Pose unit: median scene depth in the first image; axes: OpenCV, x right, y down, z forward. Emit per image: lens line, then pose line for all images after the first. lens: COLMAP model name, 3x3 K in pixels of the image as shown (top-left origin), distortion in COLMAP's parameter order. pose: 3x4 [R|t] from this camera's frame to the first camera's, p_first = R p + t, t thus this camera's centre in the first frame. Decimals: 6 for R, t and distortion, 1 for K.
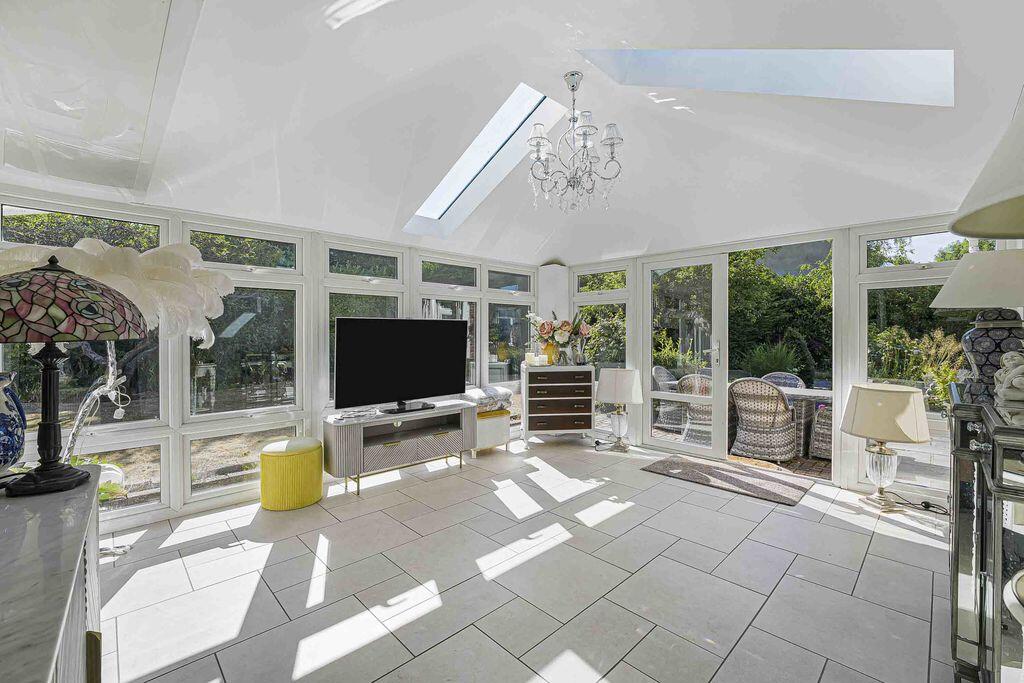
lens RADIAL K [[423.8, 0, 516.0], [0, 423.8, 338.4], [0, 0, 1]] dist [-0.000535, -0.000020]
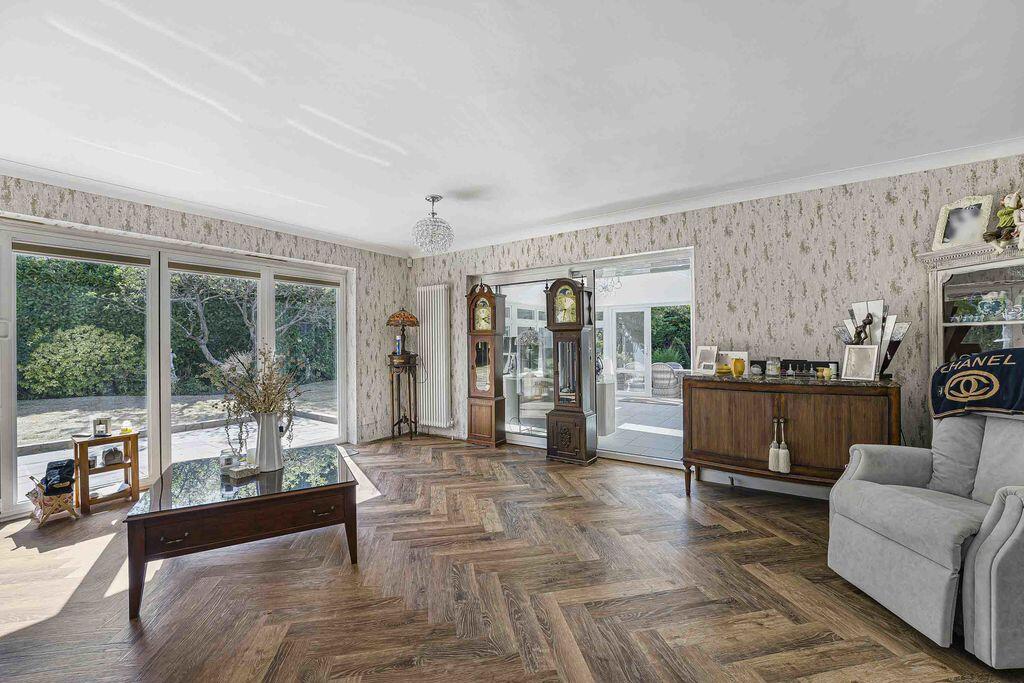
lens RADIAL K [[423.8, 0, 508.8], [0, 423.8, 345.3], [0, 0, 1]] dist [-0.000535, -0.000020]
pose [[0.979921, -0.007655, 0.199241, -0.602945], [0.008554, 0.999957, -0.003653, 0.006434], [-0.199204, 0.005284, 0.979944, -0.924464]]
